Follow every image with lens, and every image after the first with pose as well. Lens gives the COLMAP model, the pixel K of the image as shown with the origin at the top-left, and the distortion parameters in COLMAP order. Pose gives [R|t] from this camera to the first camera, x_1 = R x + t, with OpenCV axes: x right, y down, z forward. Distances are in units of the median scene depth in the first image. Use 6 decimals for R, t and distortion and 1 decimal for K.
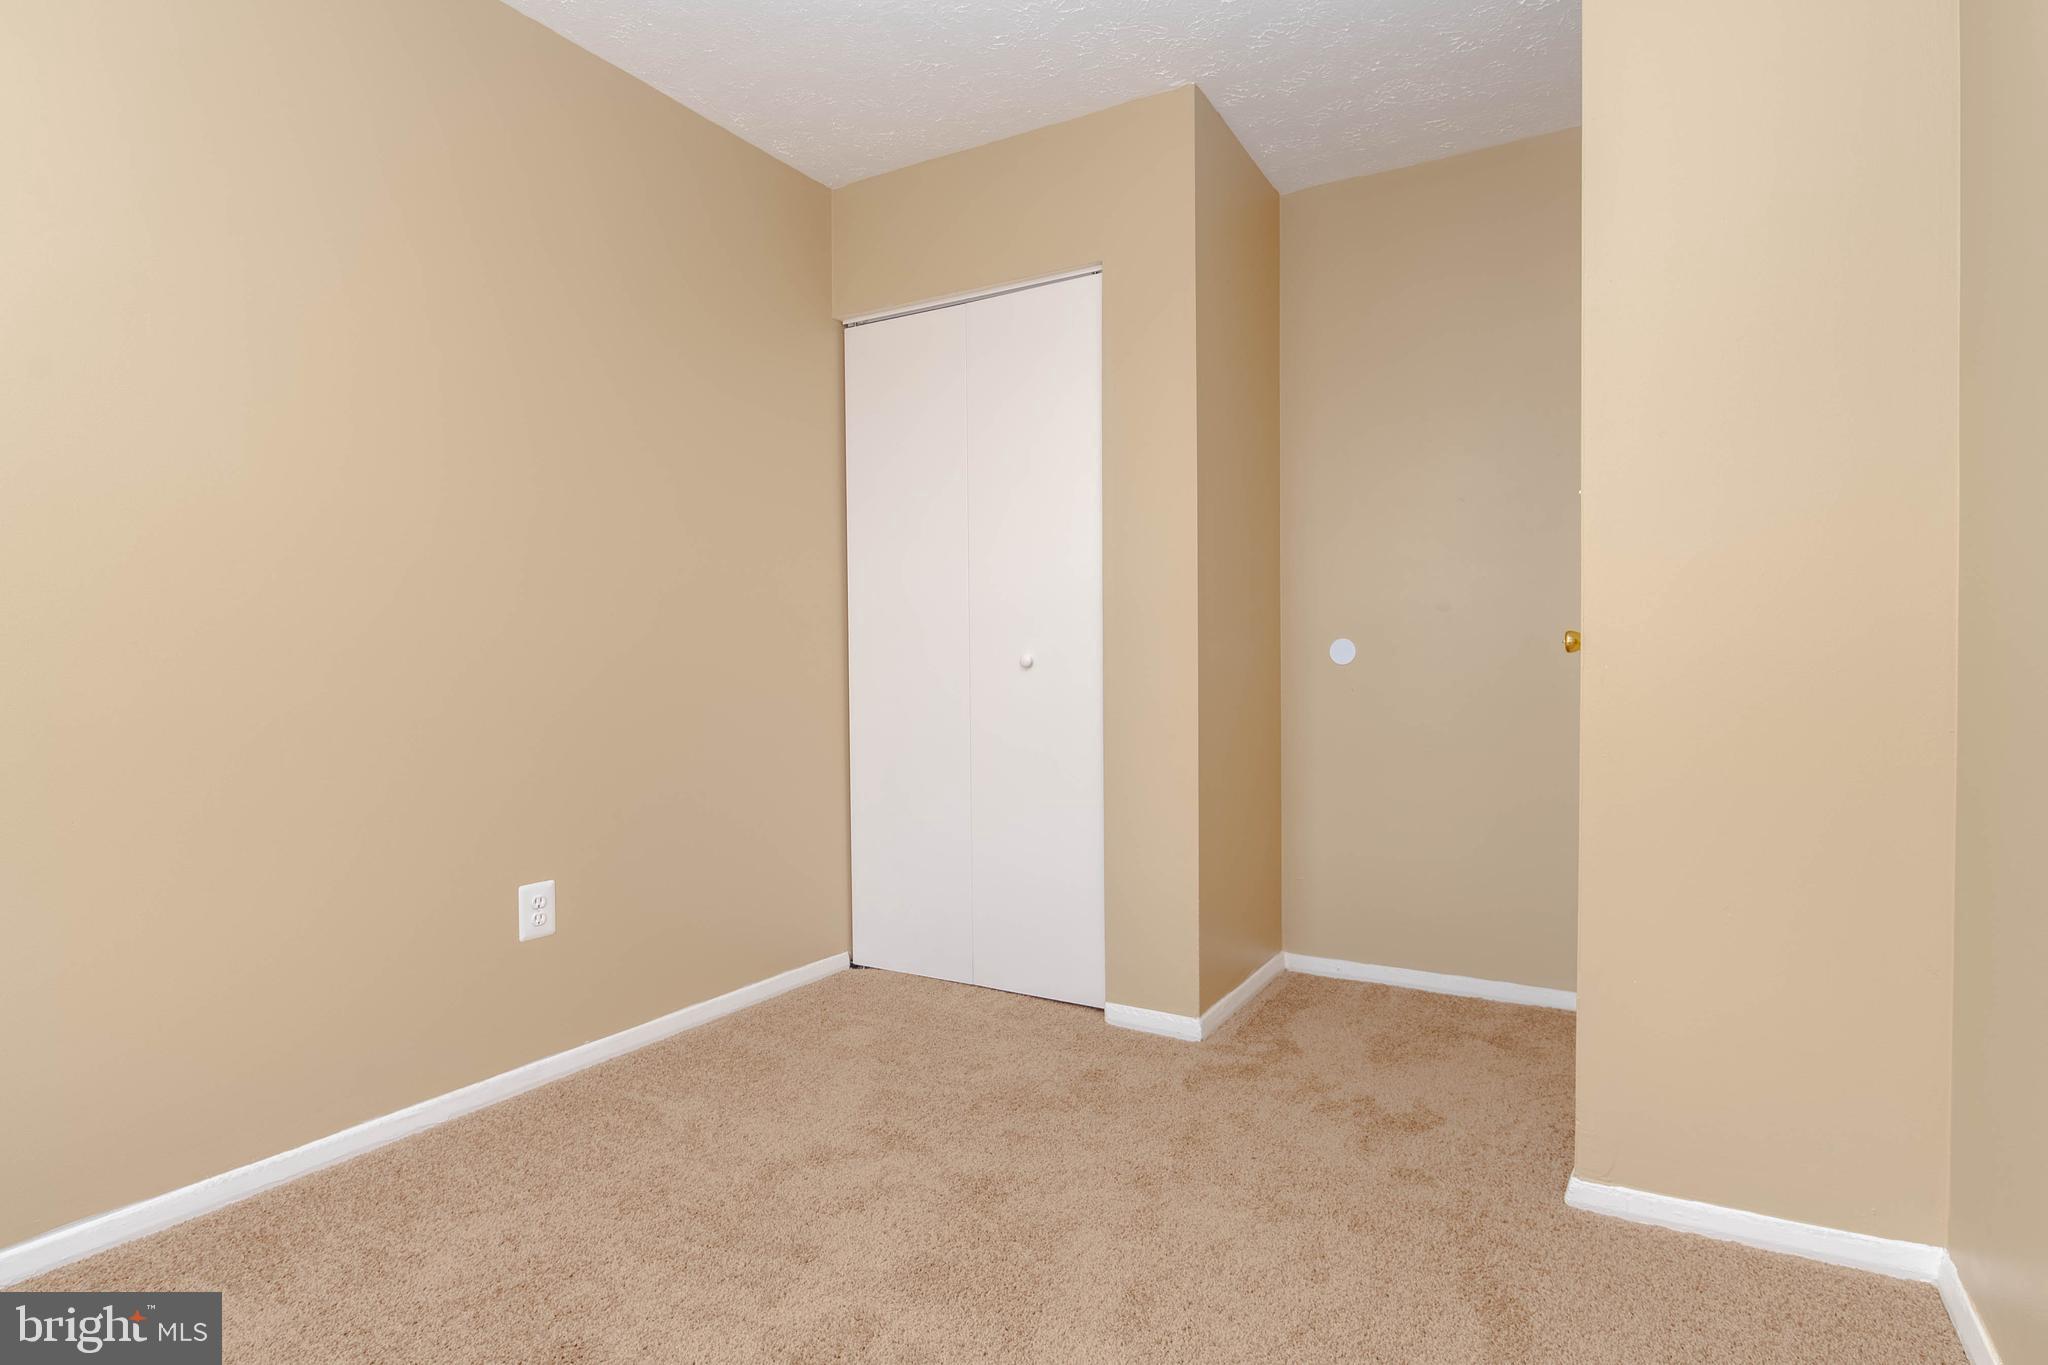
lens RADIAL K [[1049.5, 0, 1028.8], [0, 1049.5, 676.2], [0, 0, 1]] dist [0.000351, -0.000362]
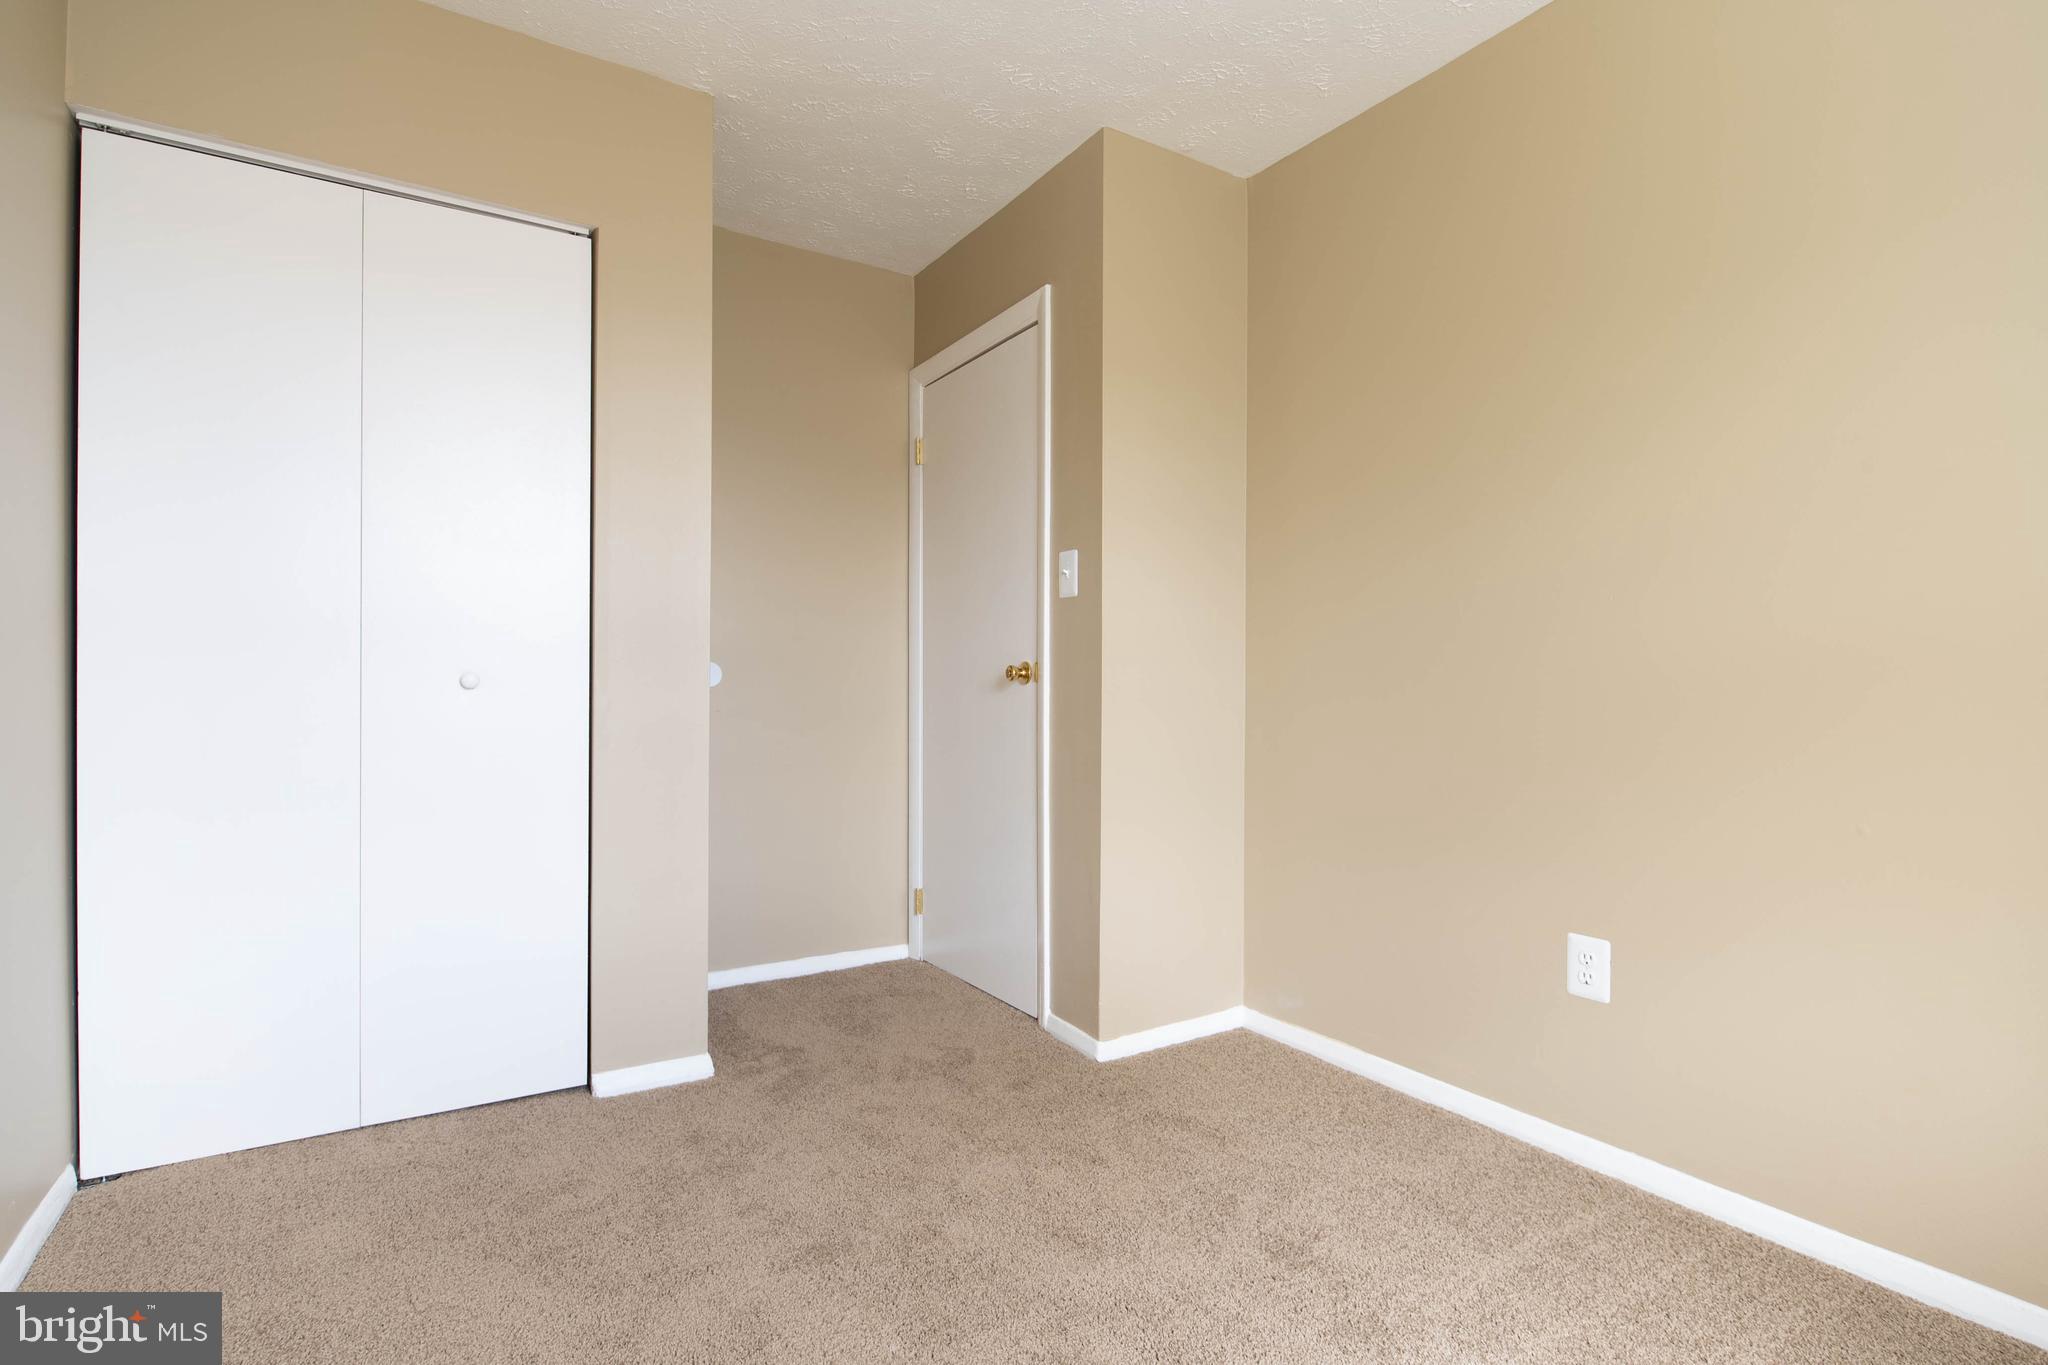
lens RADIAL K [[1021.5, 0, 1058.6], [0, 1021.5, 676.0], [0, 0, 1]] dist [0.003582, -0.000473]
pose [[0.453492, 0.011876, 0.891181, -0.525940], [0.005461, 0.999855, -0.016103, -0.003193], [-0.891244, 0.012169, 0.453361, 0.279973]]
